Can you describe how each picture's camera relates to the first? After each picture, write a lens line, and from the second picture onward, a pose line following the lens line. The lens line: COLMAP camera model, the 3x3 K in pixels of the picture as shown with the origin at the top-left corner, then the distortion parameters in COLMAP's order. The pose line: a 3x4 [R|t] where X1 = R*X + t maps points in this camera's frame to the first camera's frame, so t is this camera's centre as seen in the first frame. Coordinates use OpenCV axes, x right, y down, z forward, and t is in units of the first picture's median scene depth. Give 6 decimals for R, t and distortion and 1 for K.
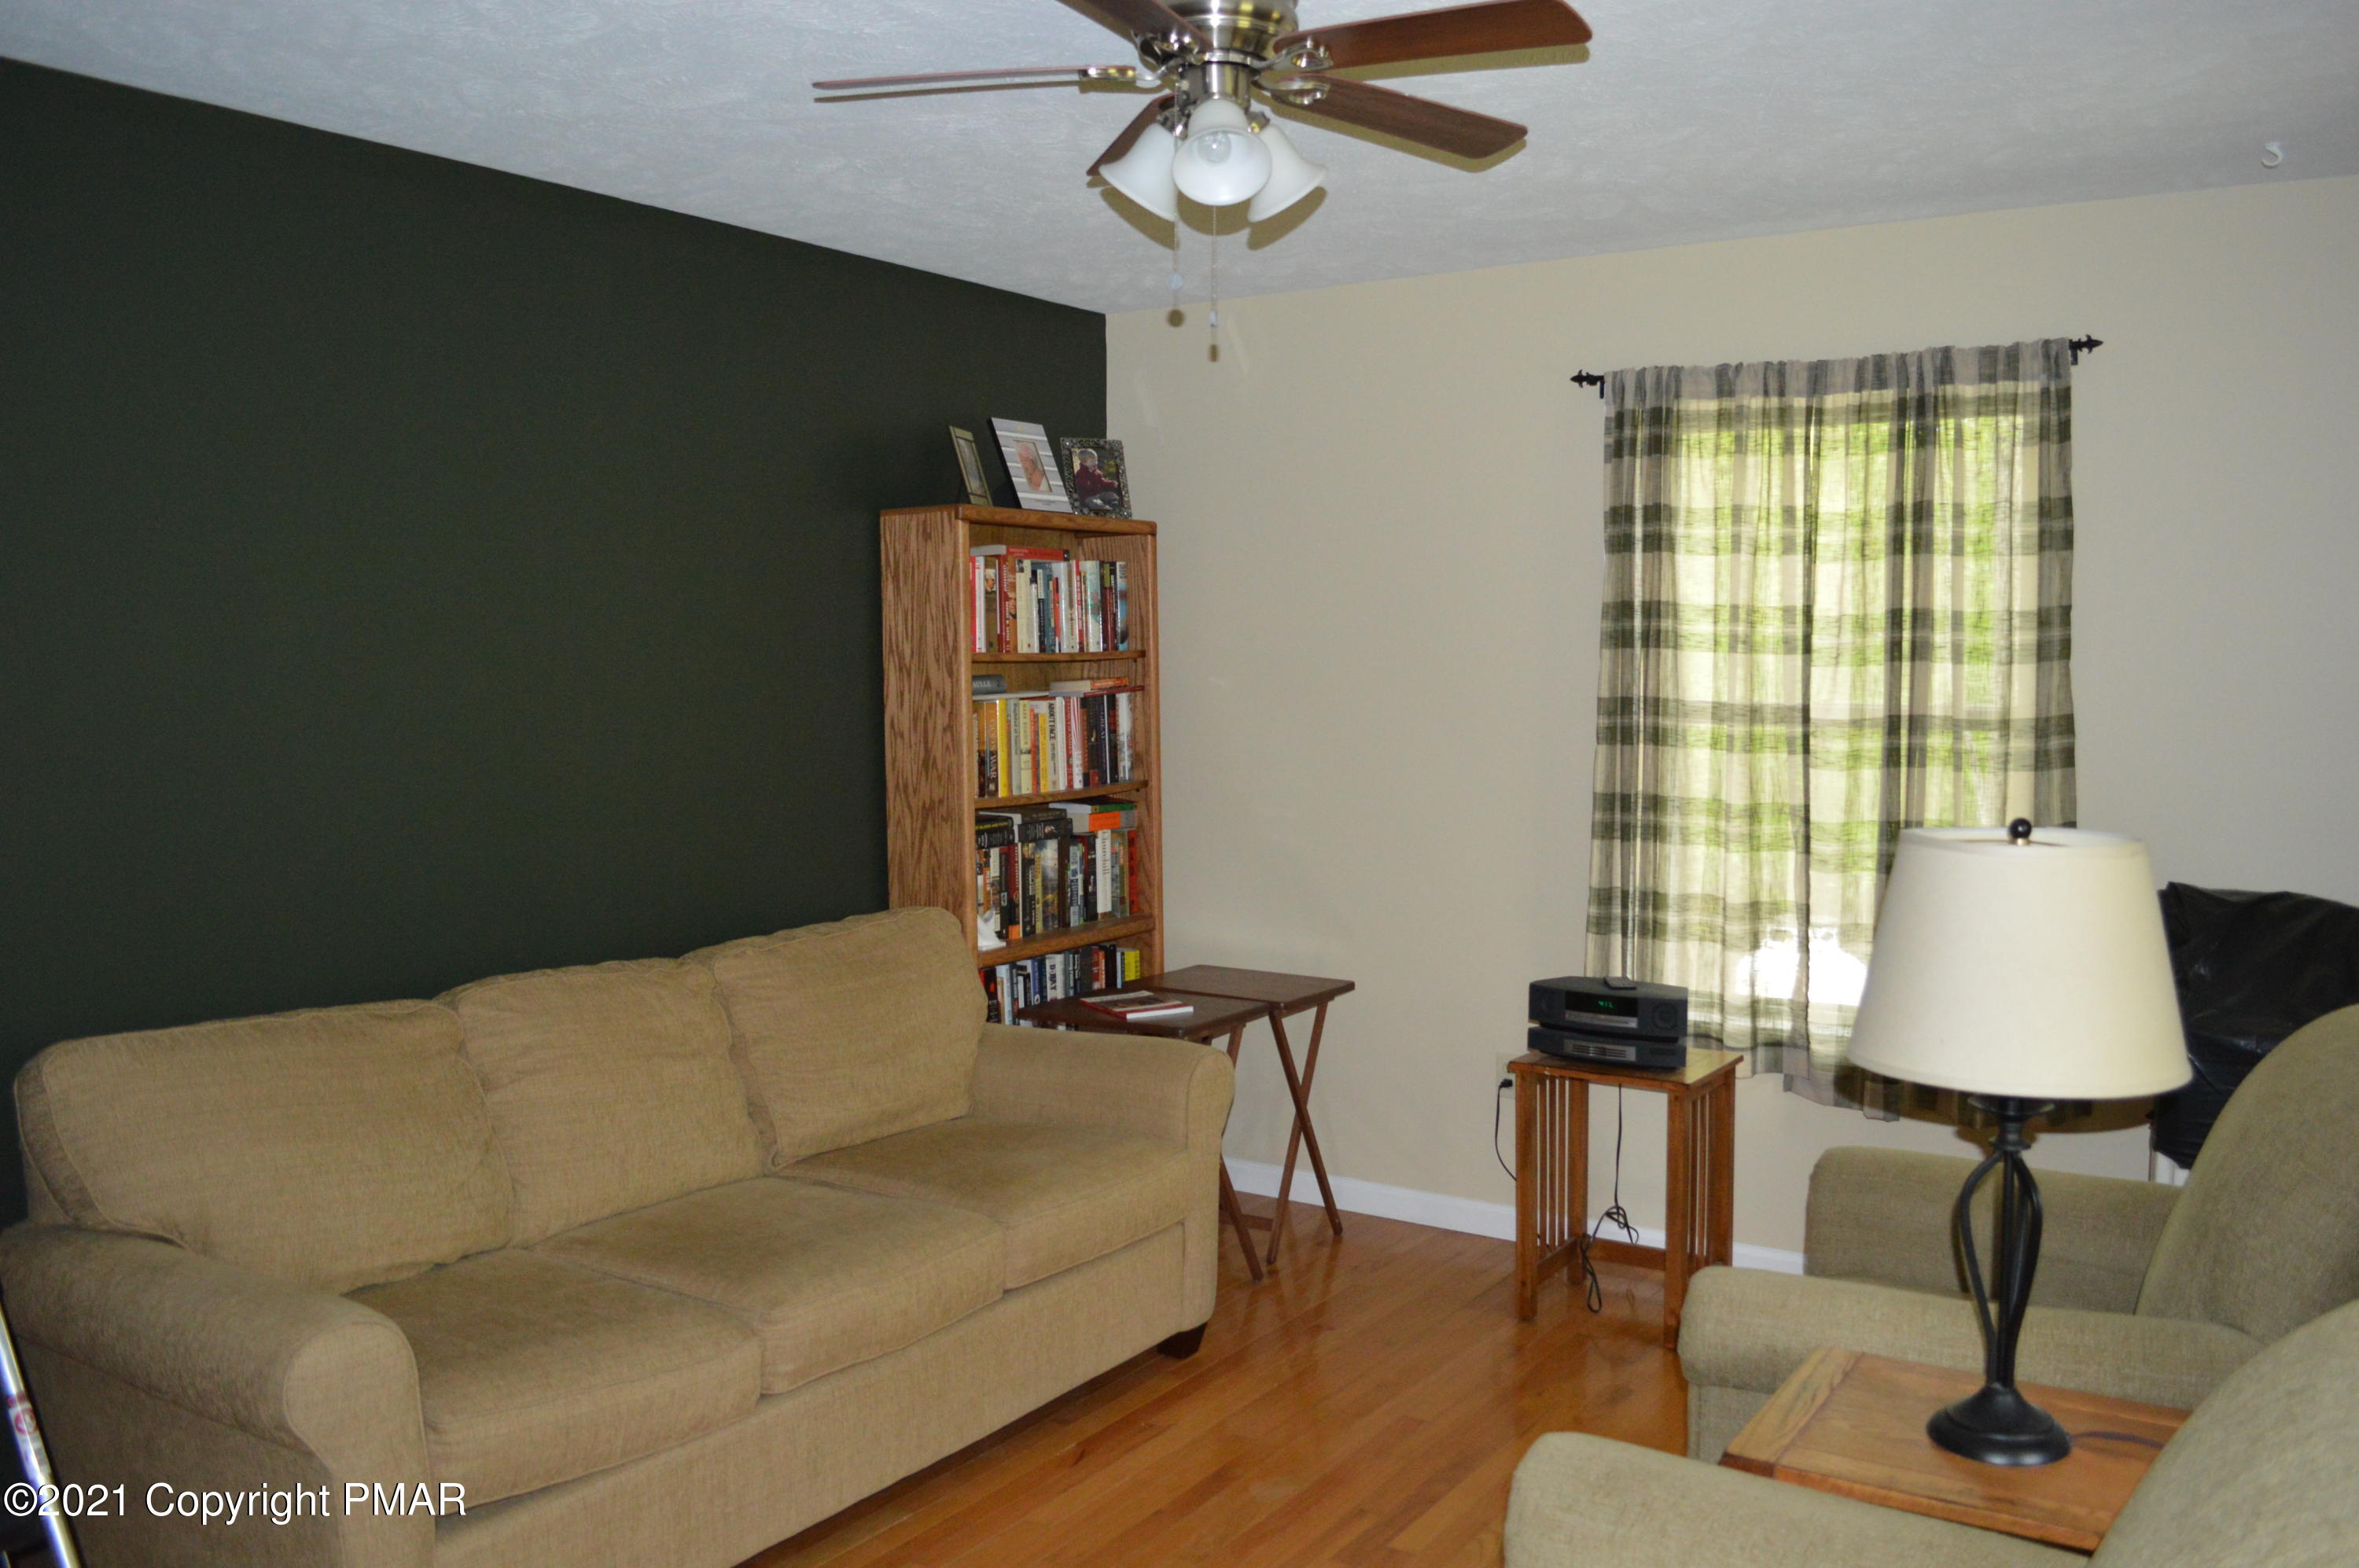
lens RADIAL K [[1888.2, 0, 1181.1], [0, 1888.2, 793.8], [0, 0, 1]] dist [-0.084955, 0.012124]
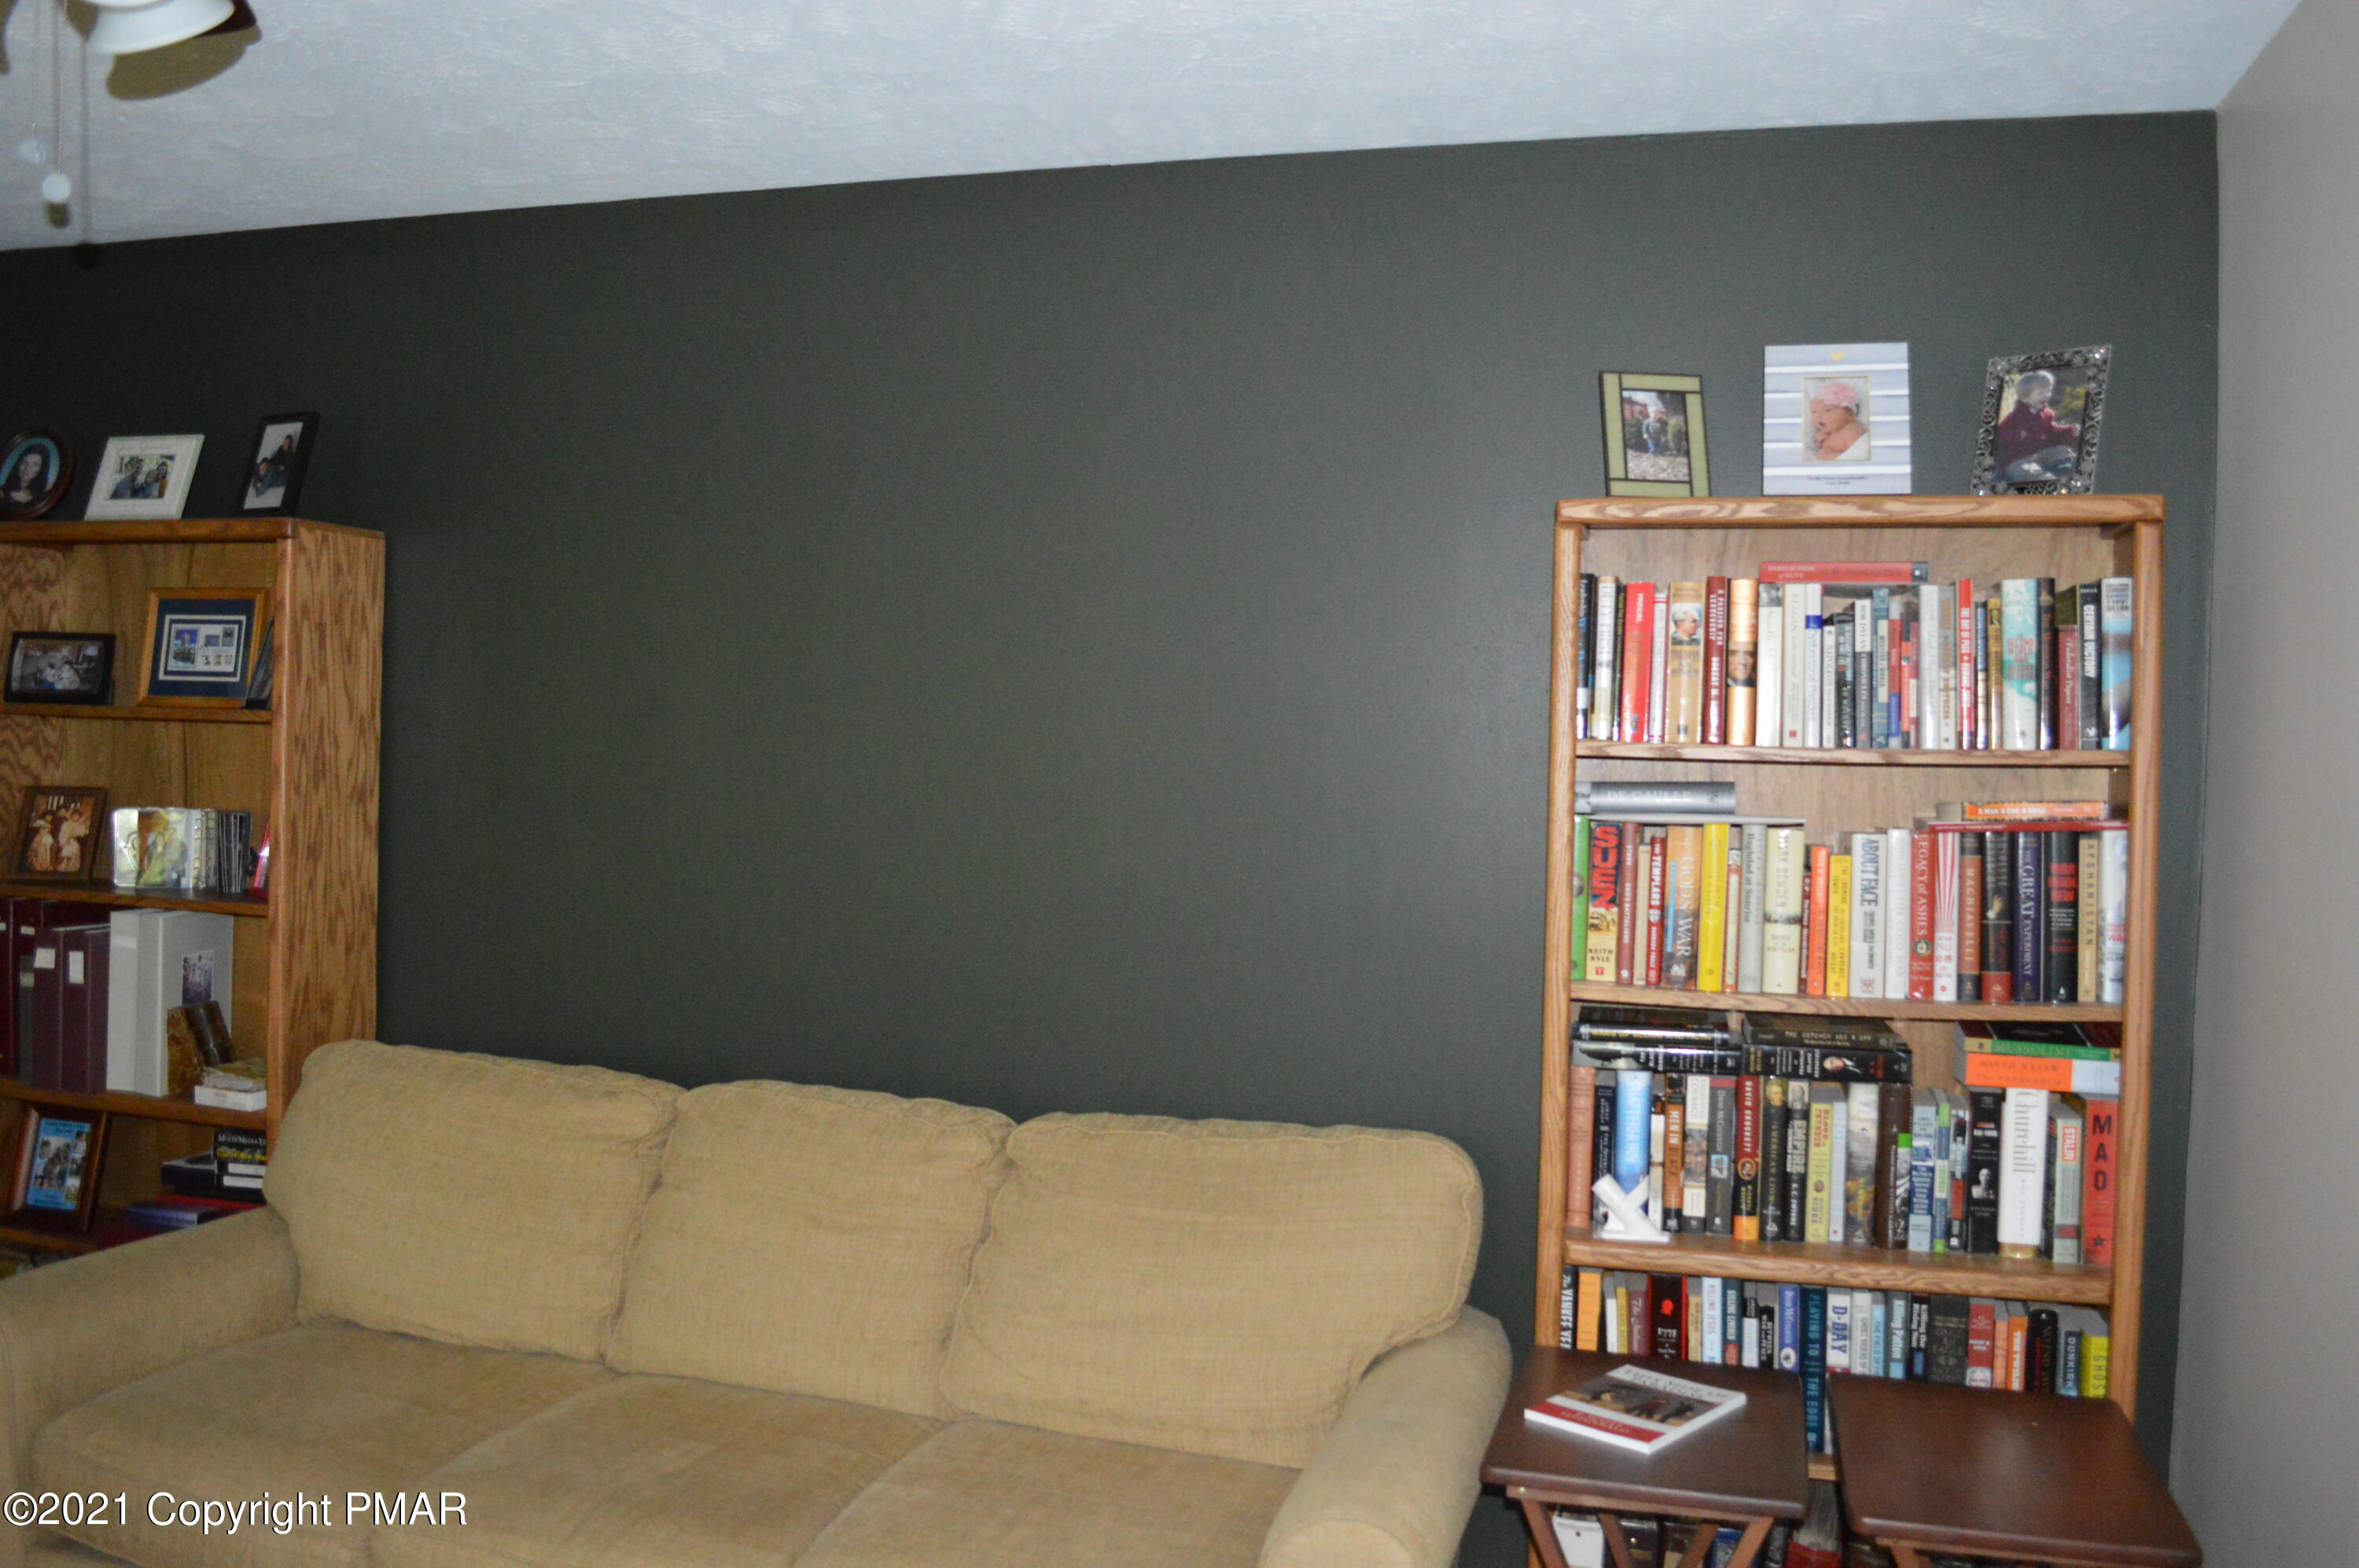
lens RADIAL K [[1888.2, 0, 1179.0], [0, 1888.2, 775.8], [0, 0, 1]] dist [-0.084955, 0.012124]
pose [[0.312940, 0.031457, -0.949252, 0.381899], [-0.094086, 0.995562, 0.001975, -0.047699], [0.945101, 0.088693, 0.314511, 0.623907]]
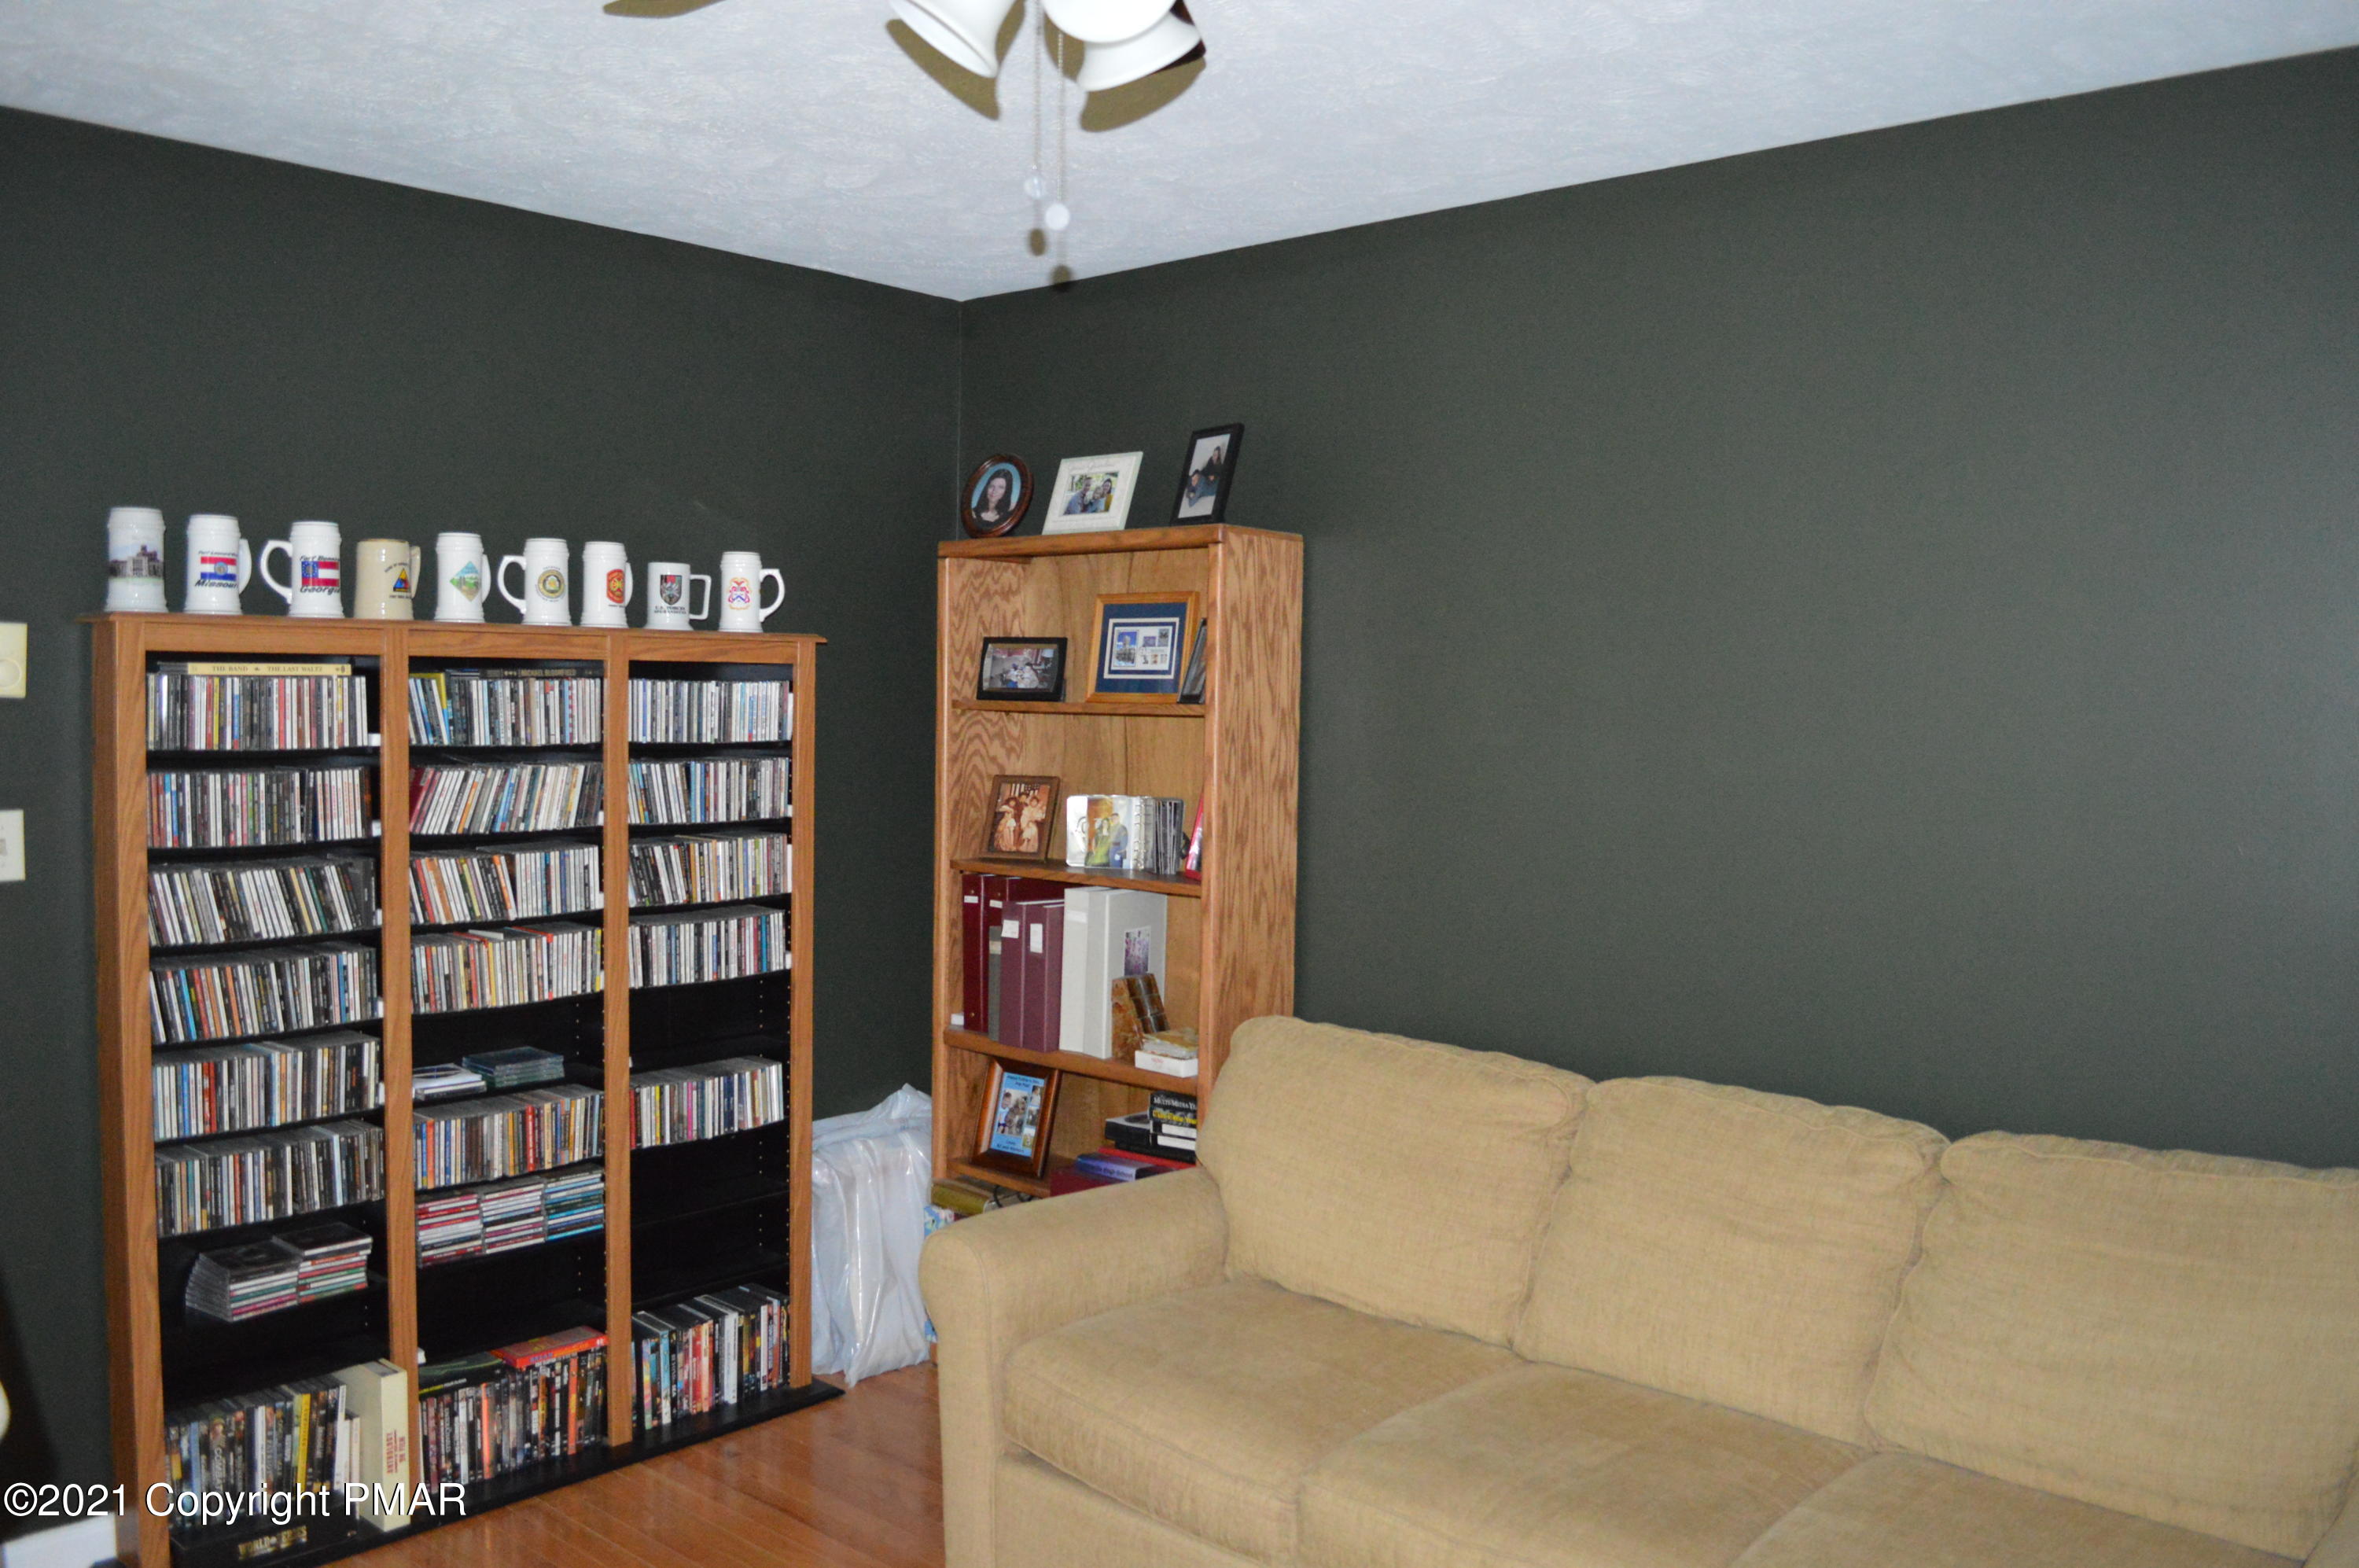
lens RADIAL K [[1888.2, 0, 1184.0], [0, 1888.2, 776.7], [0, 0, 1]] dist [-0.084955, 0.012124]
pose [[-0.130029, 0.033791, -0.990934, 0.369487], [-0.086891, 0.995186, 0.045338, -0.043347], [0.987696, 0.091998, -0.126467, 0.608128]]
